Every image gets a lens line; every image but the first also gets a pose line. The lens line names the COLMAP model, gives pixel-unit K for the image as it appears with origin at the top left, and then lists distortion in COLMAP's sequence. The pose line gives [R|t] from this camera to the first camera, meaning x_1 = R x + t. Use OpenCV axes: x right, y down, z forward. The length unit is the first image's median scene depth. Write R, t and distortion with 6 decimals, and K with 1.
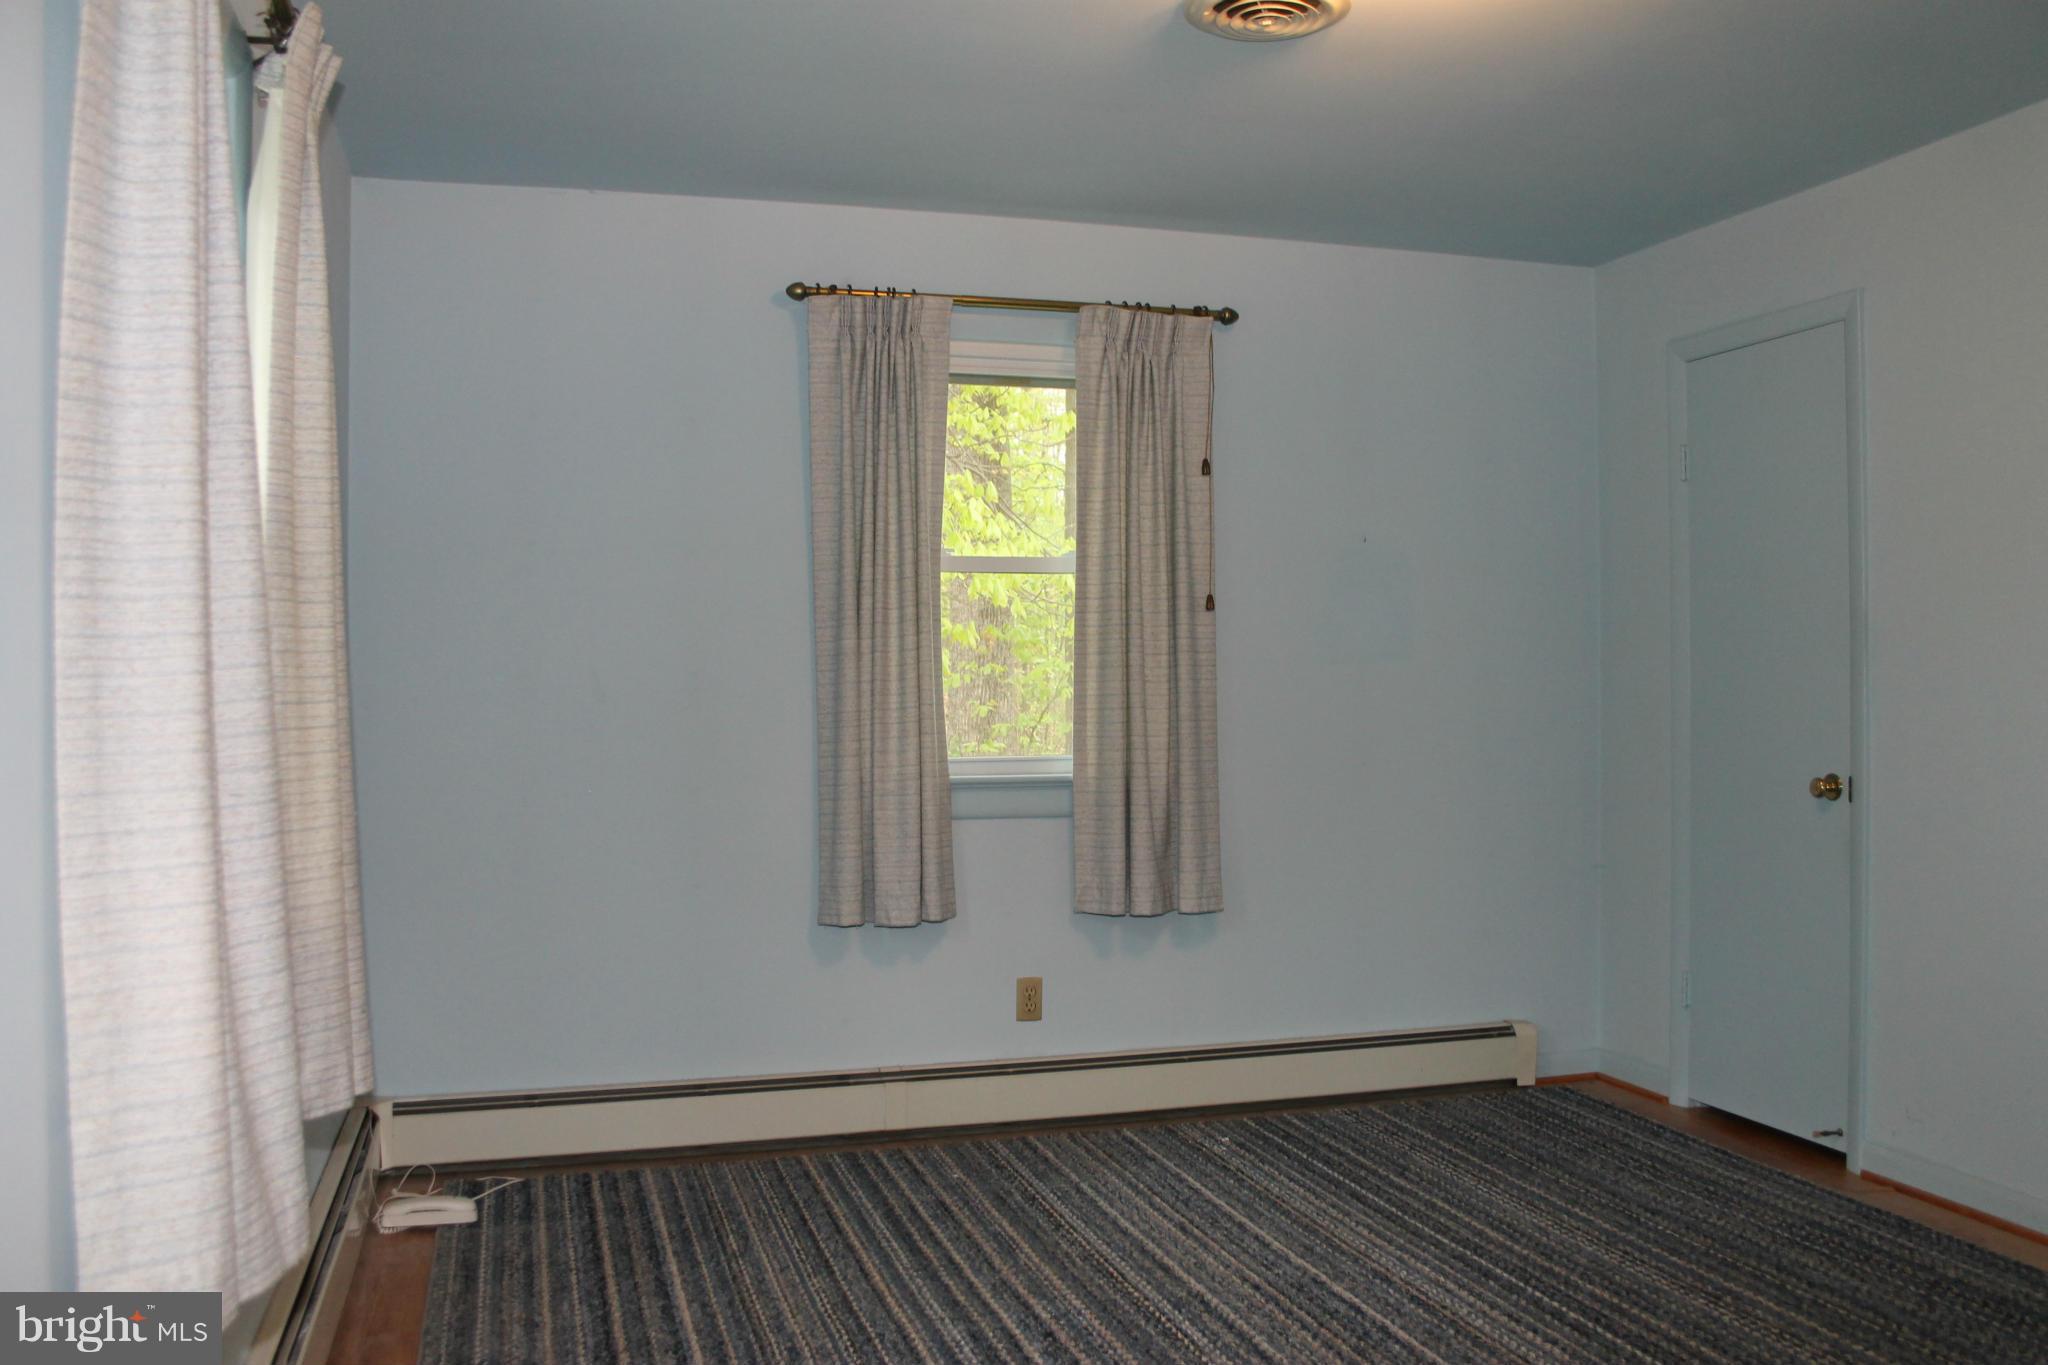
lens RADIAL K [[1727.8, 0, 1024.0], [0, 1727.8, 682.5], [0, 0, 1]] dist [-0.143497, 0.122123]
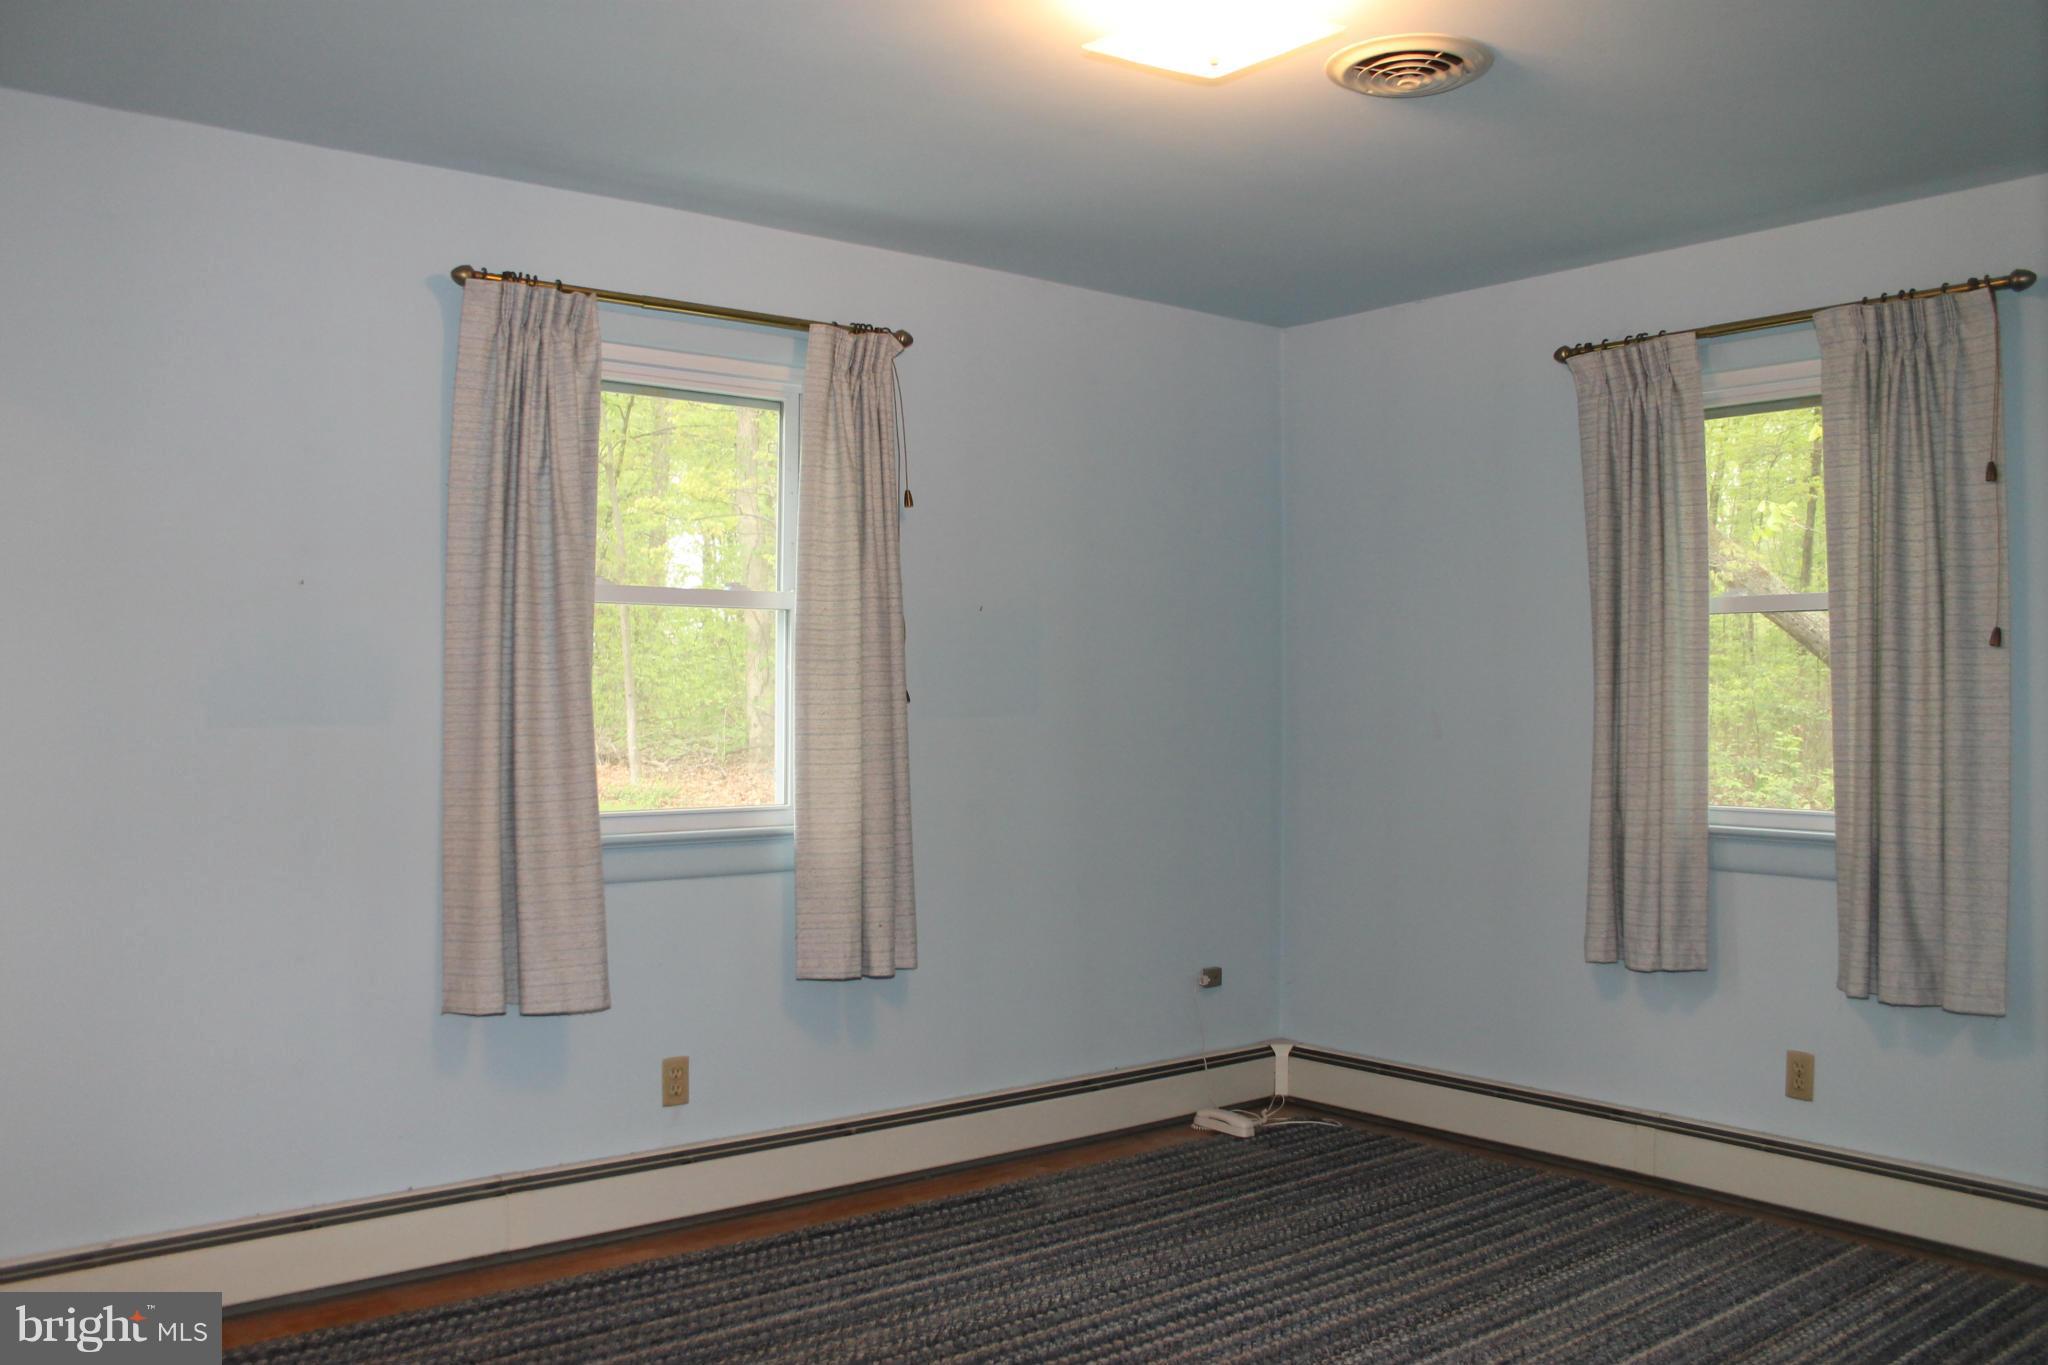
lens RADIAL K [[1727.8, 0, 1024.0], [0, 1727.8, 682.5], [0, 0, 1]] dist [-0.143497, 0.122123]
pose [[0.391462, 0.000314, -0.920194, 0.759969], [-0.008913, 0.999954, -0.003450, -0.021055], [0.920151, 0.009552, 0.391447, 0.308994]]
